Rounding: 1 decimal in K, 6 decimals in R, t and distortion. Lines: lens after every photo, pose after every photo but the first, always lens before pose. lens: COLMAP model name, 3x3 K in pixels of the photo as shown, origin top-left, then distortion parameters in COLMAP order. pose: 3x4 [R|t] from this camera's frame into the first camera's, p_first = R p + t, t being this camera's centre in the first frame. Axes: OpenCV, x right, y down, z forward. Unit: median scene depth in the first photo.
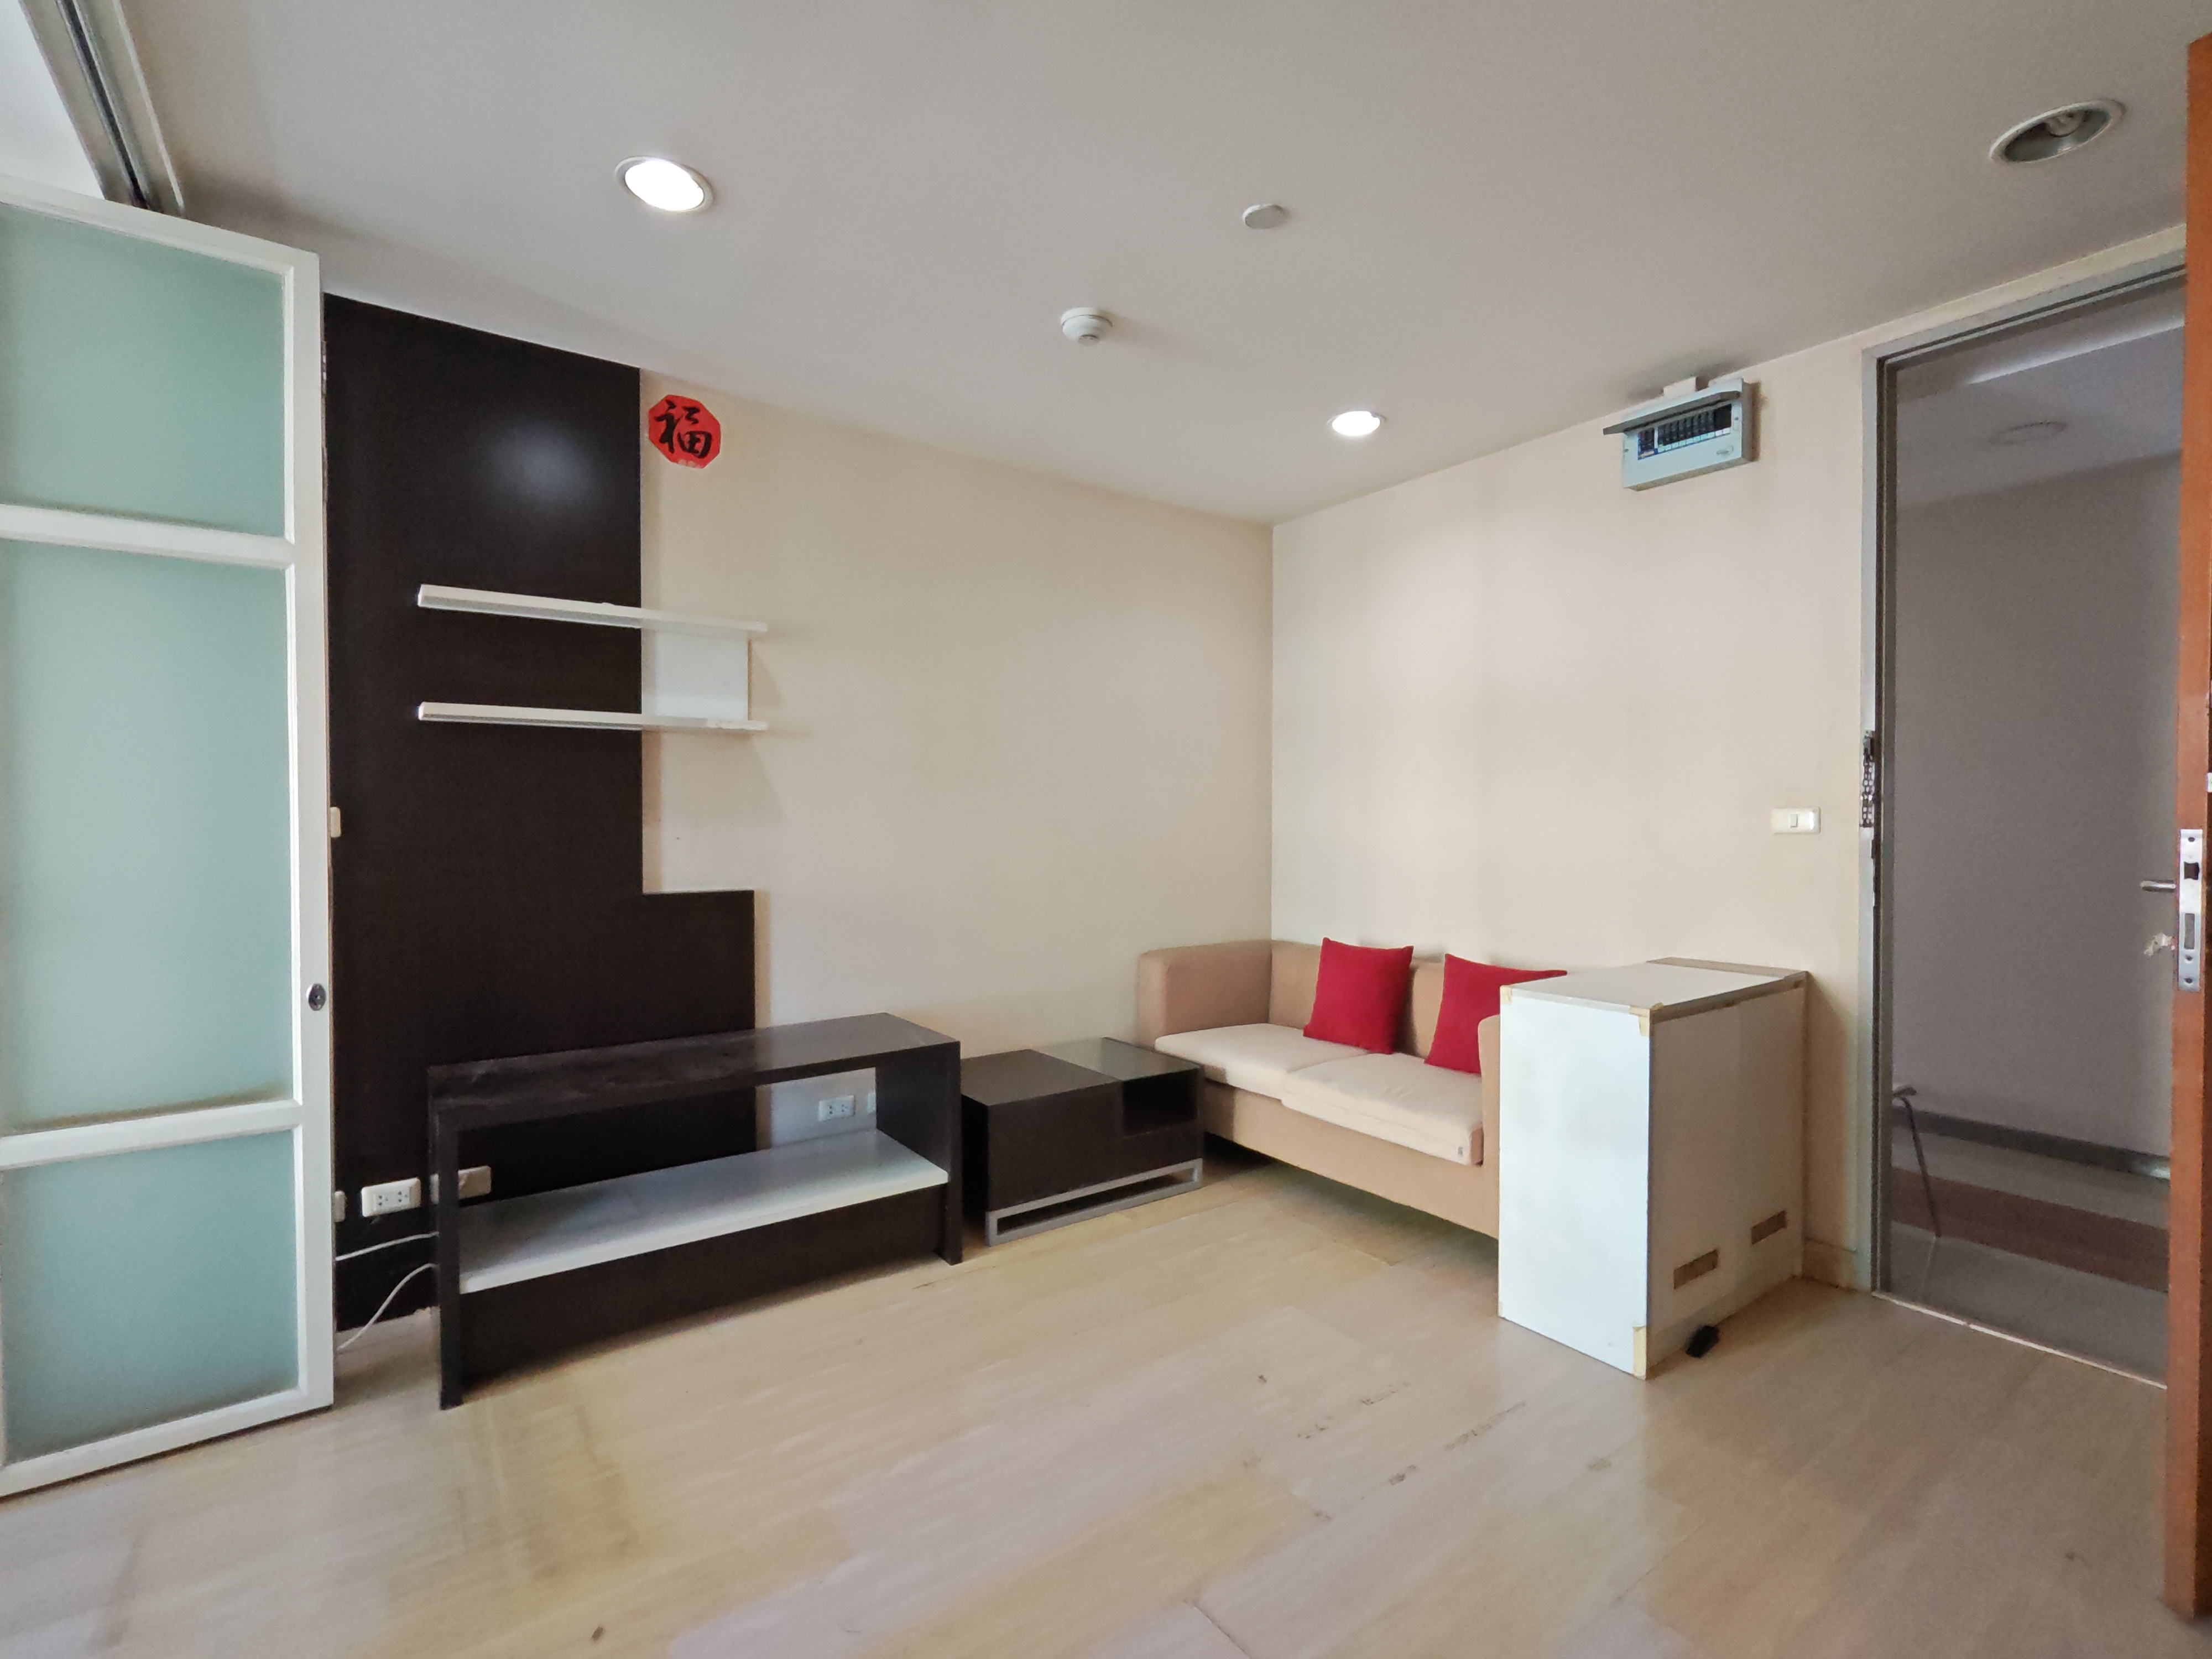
lens RADIAL K [[1021.0, 0, 1099.0], [0, 1021.0, 830.2], [0, 0, 1]] dist [0.000967, 0.000272]
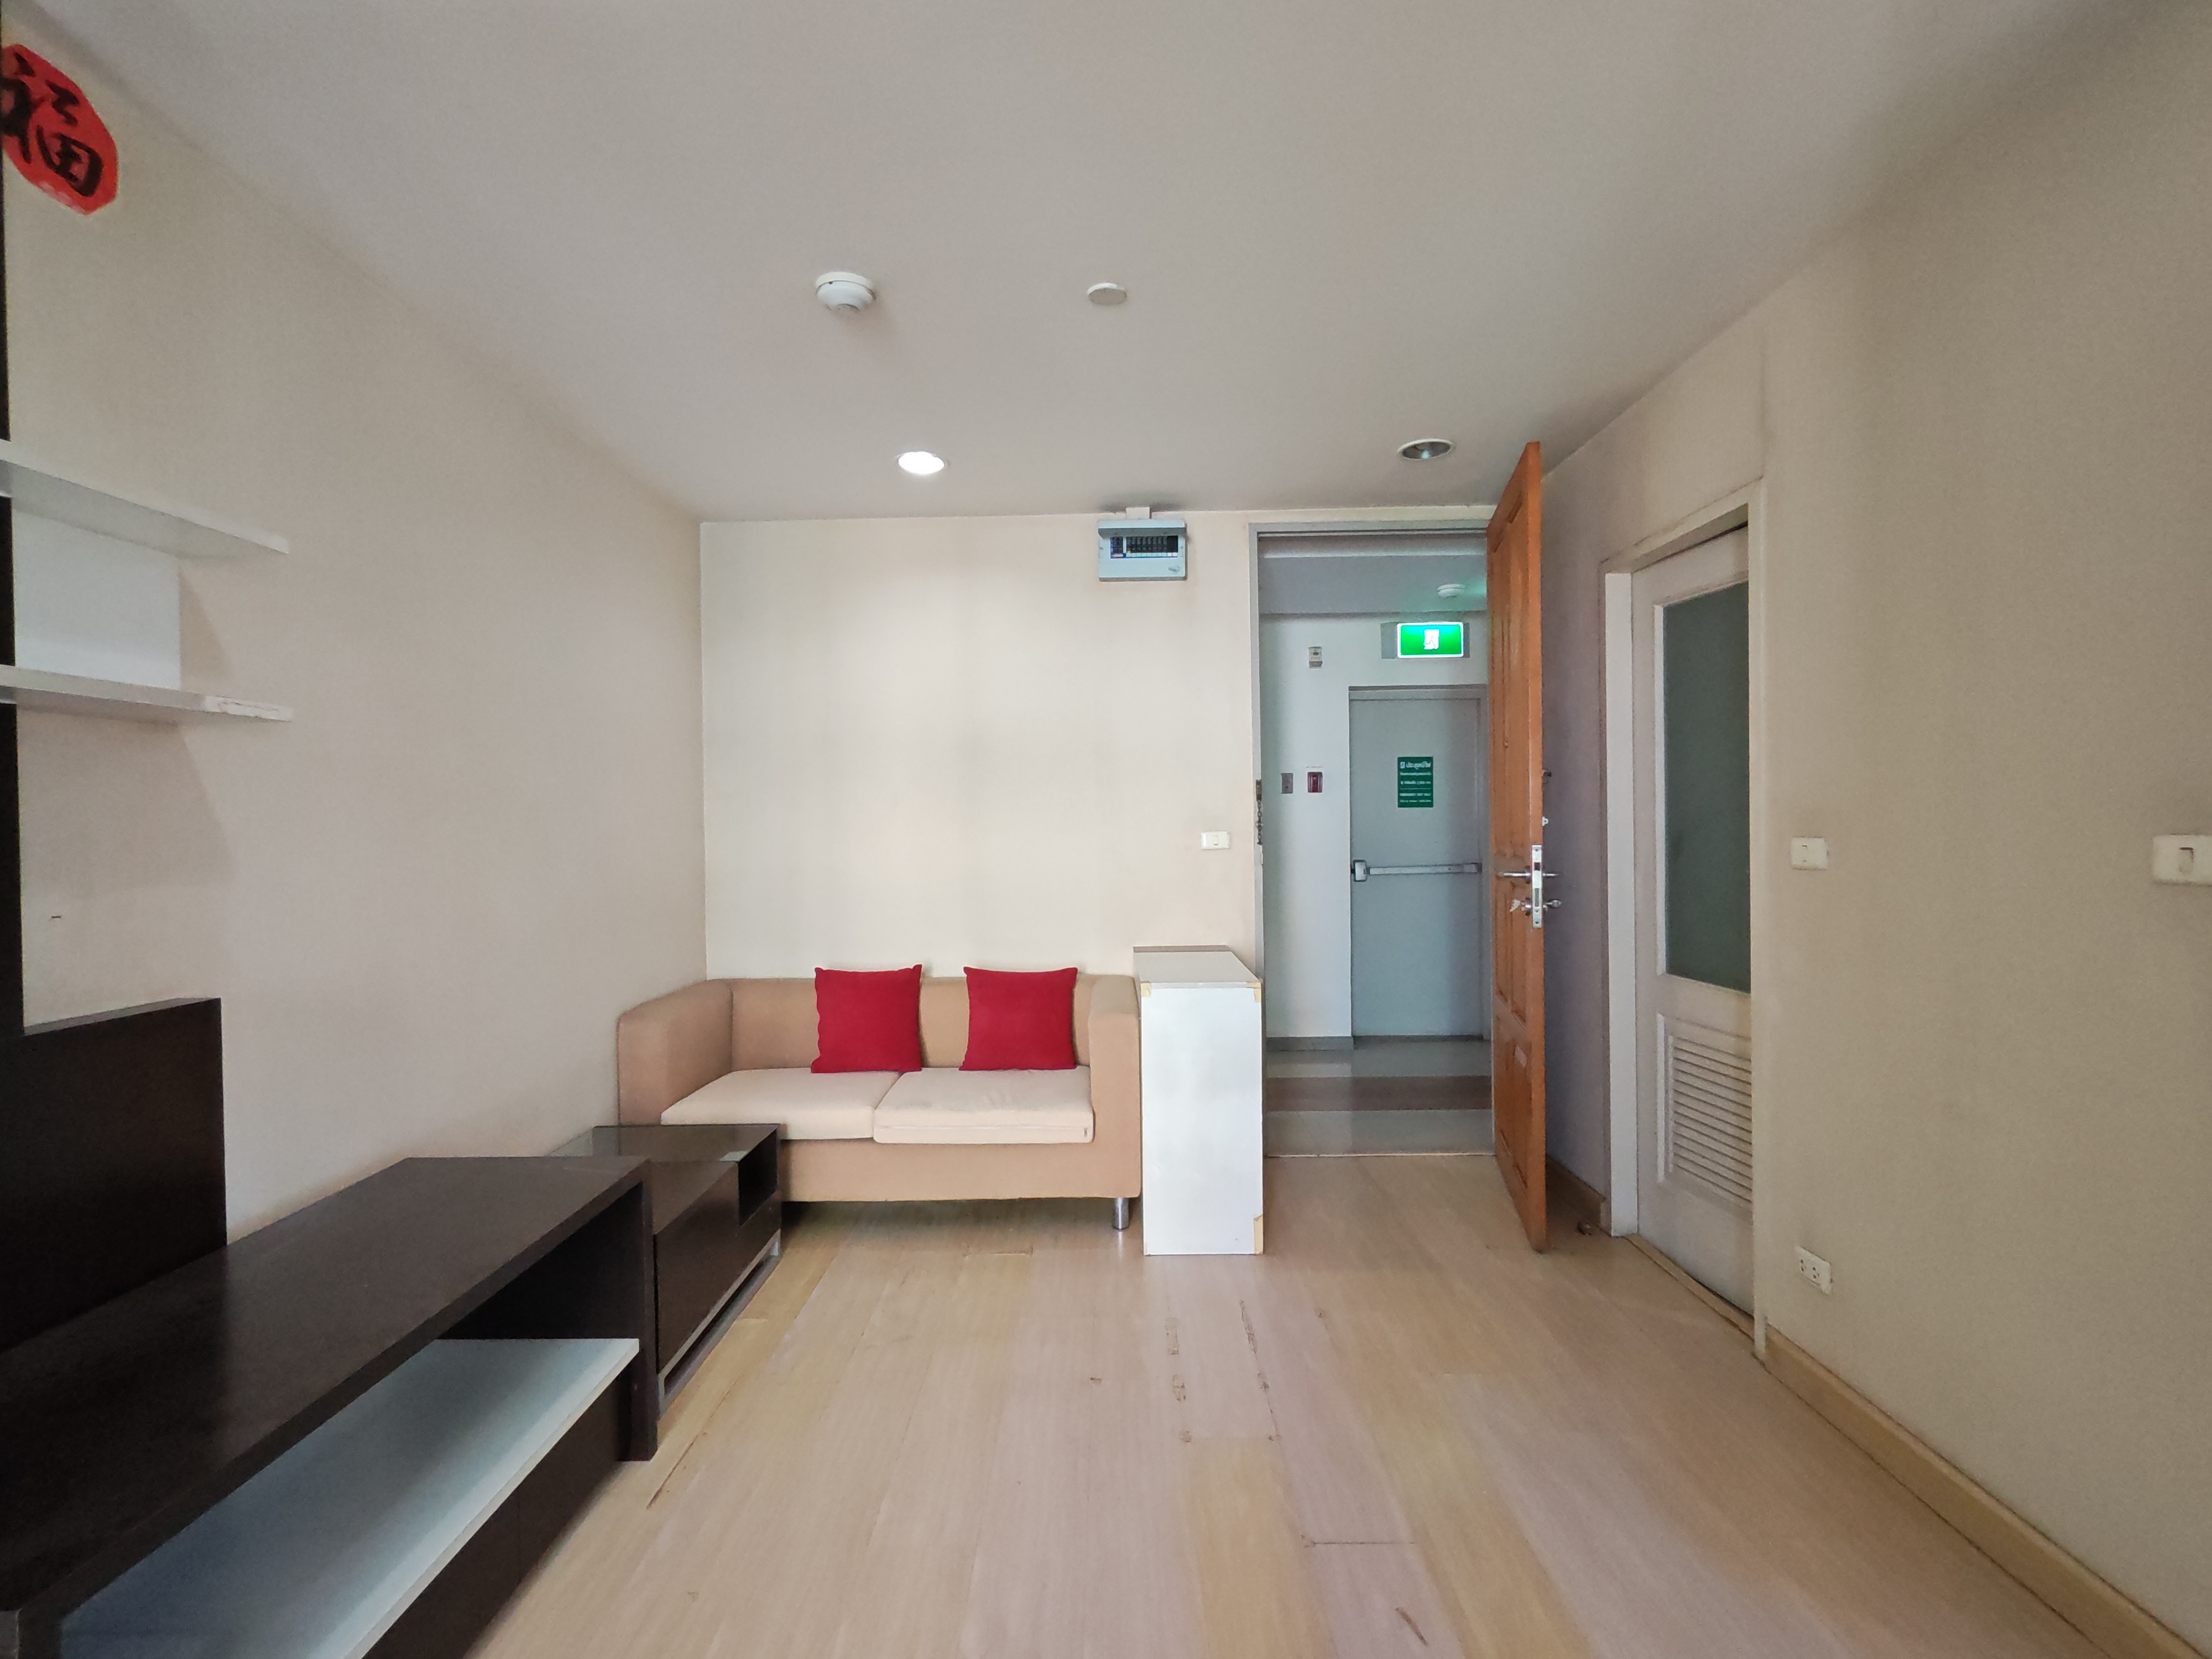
lens RADIAL K [[1021.0, 0, 1099.0], [0, 1021.0, 830.2], [0, 0, 1]] dist [0.000967, 0.000272]
pose [[0.590135, -0.011322, 0.807225, -0.515014], [0.021505, 0.999767, -0.001698, -0.022815], [-0.807018, 0.018361, 0.590241, 0.270825]]
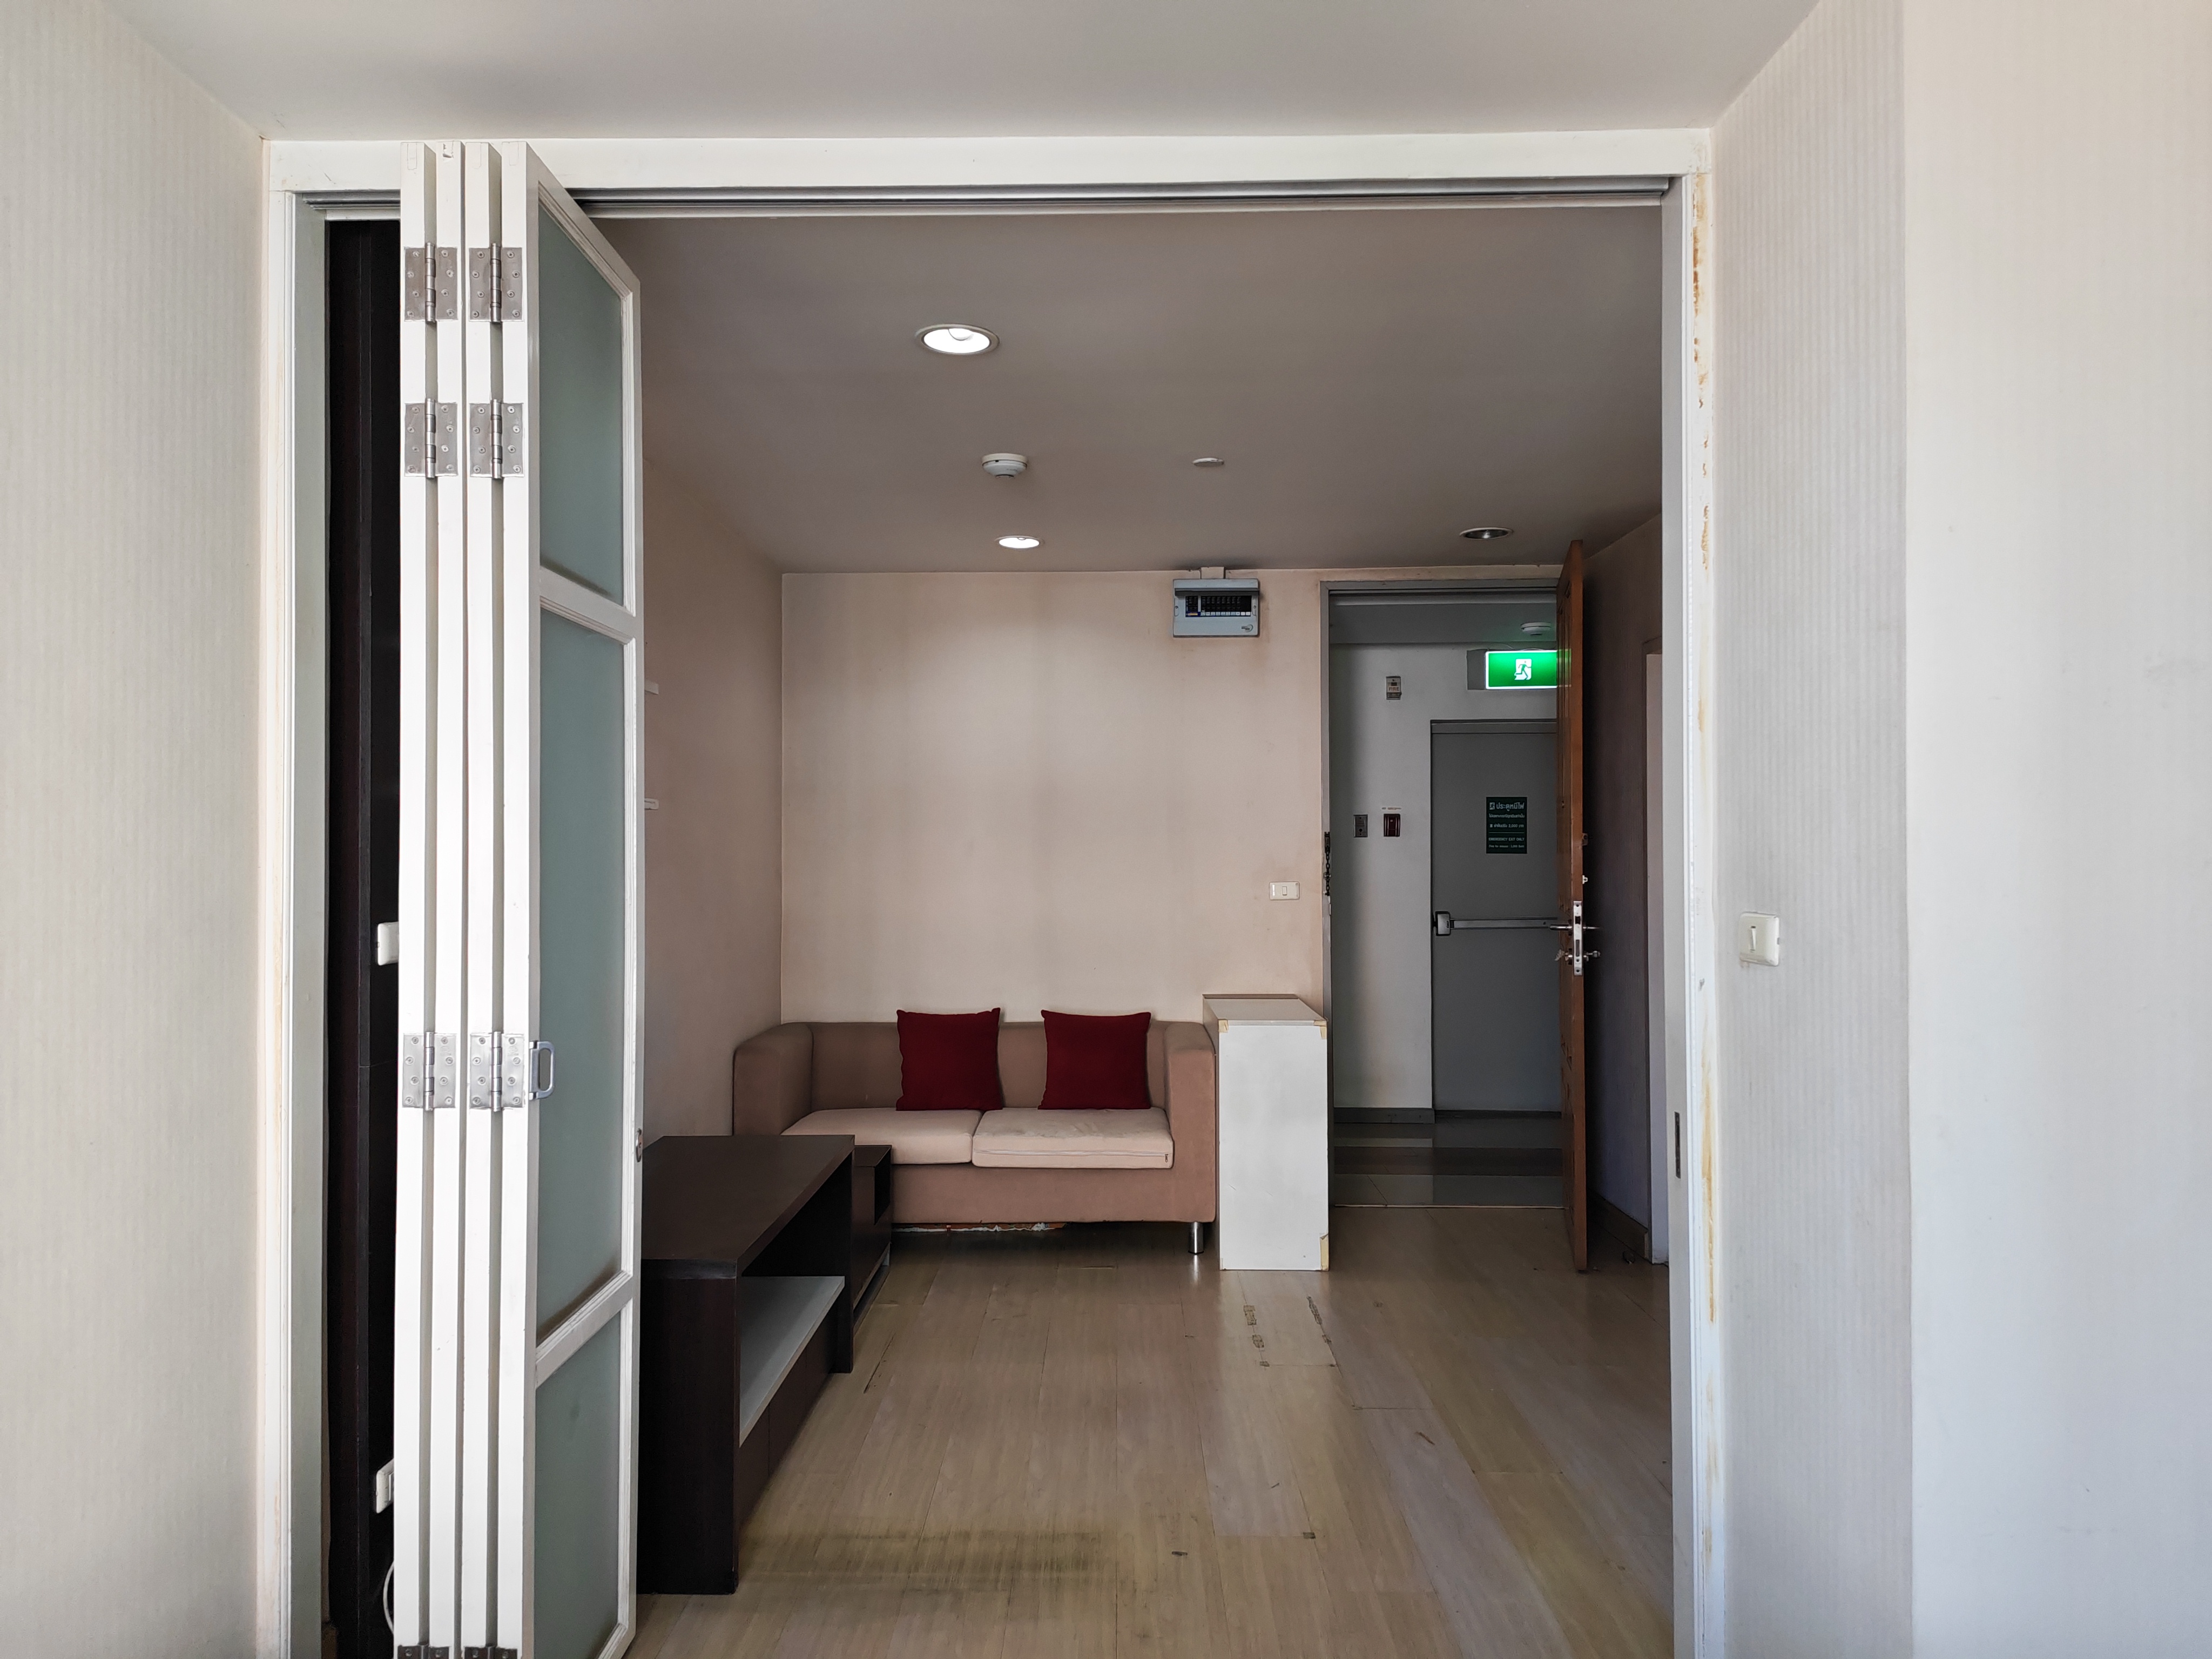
lens RADIAL K [[1502.7, 0, 1110.1], [0, 1502.7, 821.4], [0, 0, 1]] dist [0.131251, -0.184907]
pose [[0.585214, 0.017419, 0.810692, -1.105065], [0.010219, 0.999531, -0.028853, -0.045212], [-0.810815, 0.025169, 0.584762, -0.047482]]
